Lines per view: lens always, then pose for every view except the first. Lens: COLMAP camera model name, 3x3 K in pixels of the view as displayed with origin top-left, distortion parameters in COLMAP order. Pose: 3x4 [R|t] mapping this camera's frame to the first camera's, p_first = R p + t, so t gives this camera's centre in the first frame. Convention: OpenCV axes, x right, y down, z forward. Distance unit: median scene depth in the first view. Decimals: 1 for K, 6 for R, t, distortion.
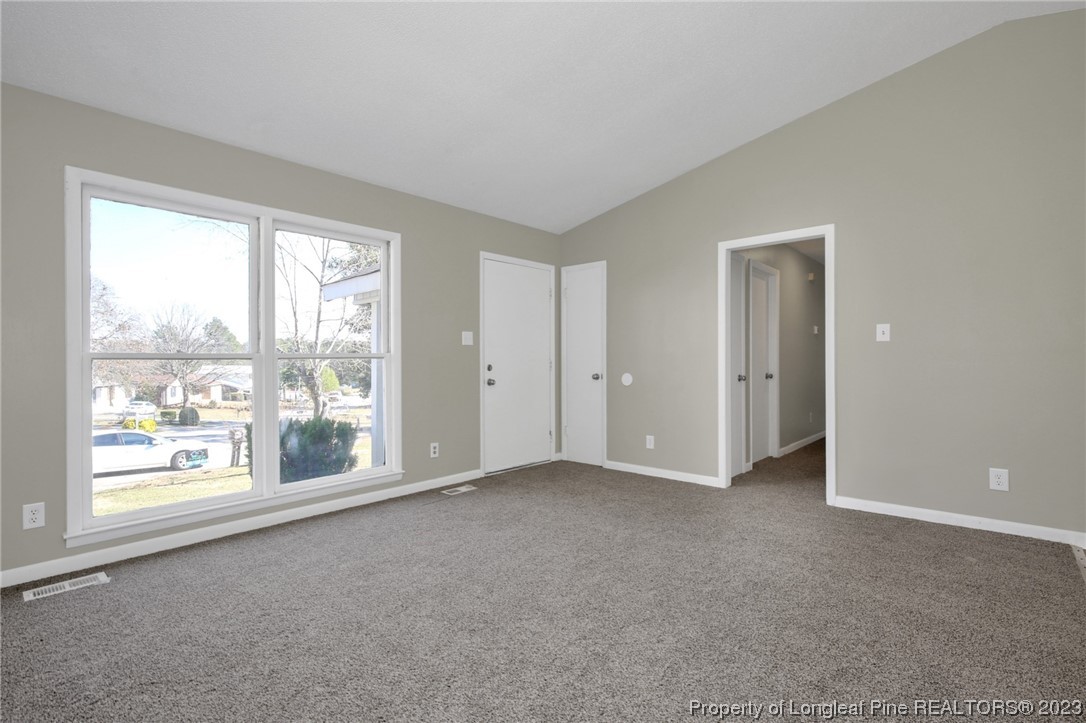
lens RADIAL K [[507.2, 0, 537.7], [0, 507.2, 358.5], [0, 0, 1]] dist [-0.003764, -0.000204]
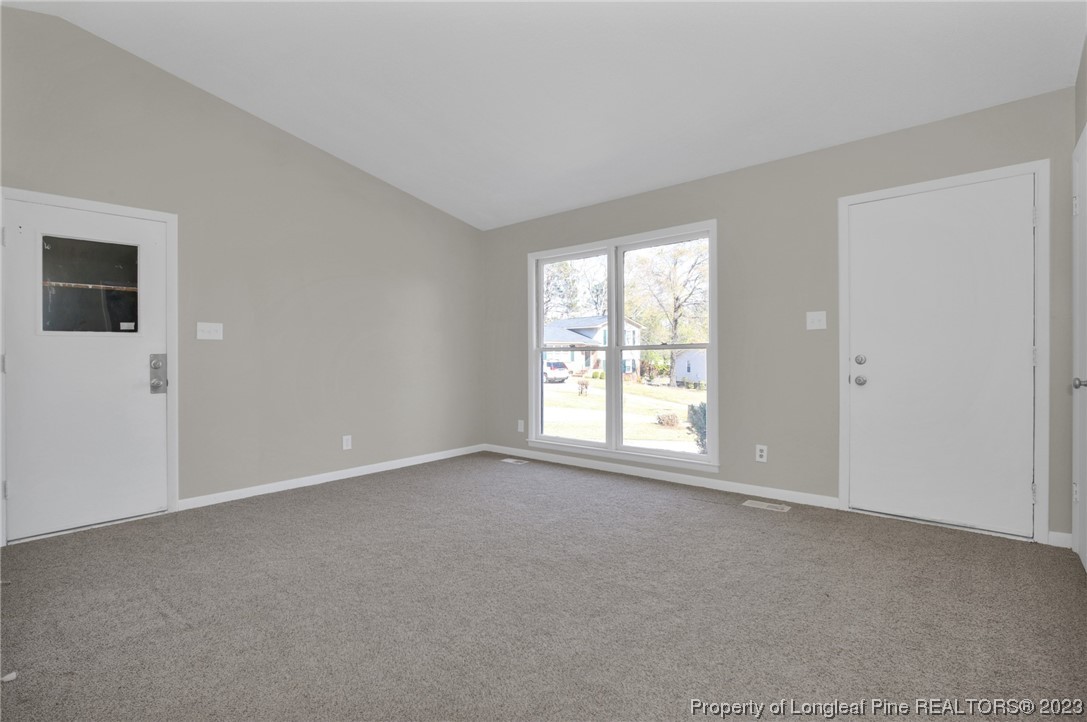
lens RADIAL K [[507.7, 0, 540.2], [0, 507.7, 360.0], [0, 0, 1]] dist [-0.003764, -0.000204]
pose [[0.039007, 0.019327, -0.999052, 0.650018], [0.015039, 0.999688, 0.019926, -0.002413], [0.999126, -0.015802, 0.038705, 0.593106]]
